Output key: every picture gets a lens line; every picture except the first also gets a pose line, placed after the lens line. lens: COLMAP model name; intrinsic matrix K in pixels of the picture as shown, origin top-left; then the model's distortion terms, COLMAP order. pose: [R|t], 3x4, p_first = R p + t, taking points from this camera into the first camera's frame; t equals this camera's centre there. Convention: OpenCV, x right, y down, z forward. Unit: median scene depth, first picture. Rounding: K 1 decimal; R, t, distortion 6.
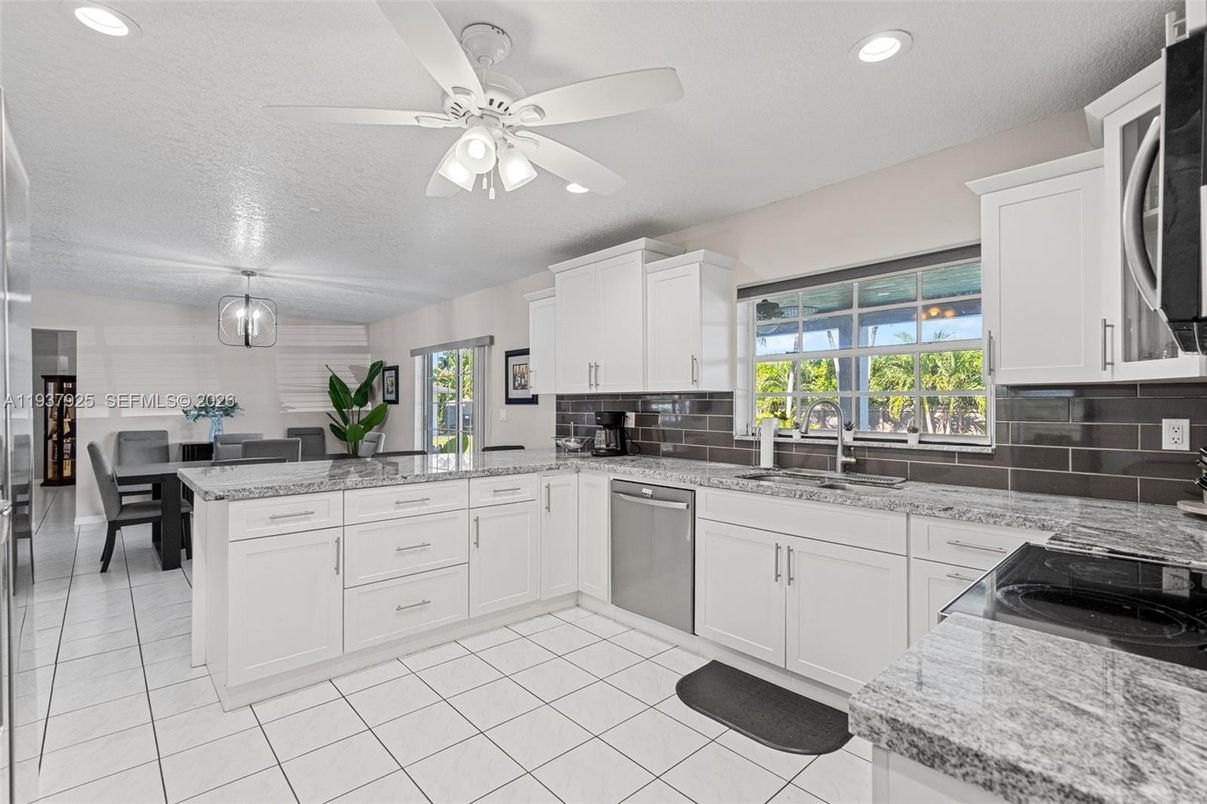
lens RADIAL K [[549.0, 0, 603.2], [0, 549.0, 399.8], [0, 0, 1]] dist [0.001813, 0.000436]
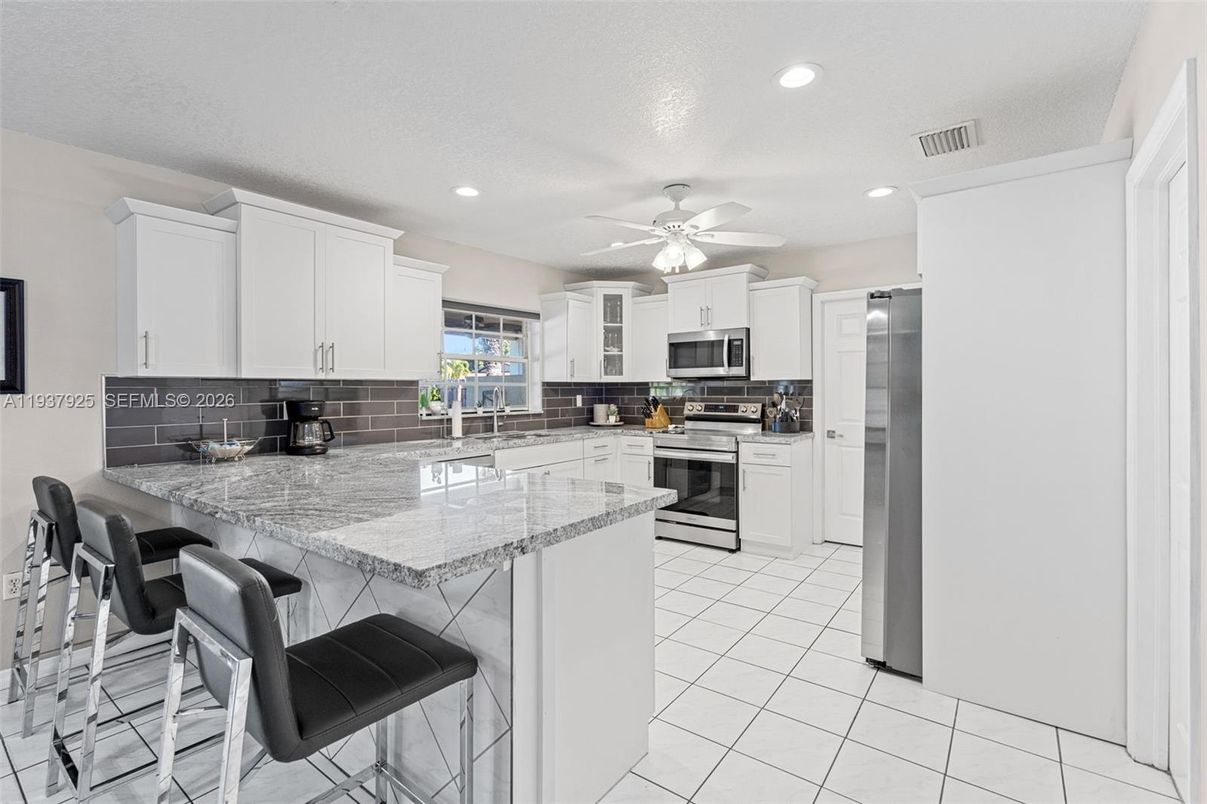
lens RADIAL K [[549.0, 0, 606.3], [0, 549.0, 391.6], [0, 0, 1]] dist [0.001813, 0.000436]
pose [[-0.182197, -0.000191, 0.983262, -1.129160], [0.000658, 1.000000, 0.000316, 0.009952], [-0.983262, 0.000705, -0.182197, 0.898982]]
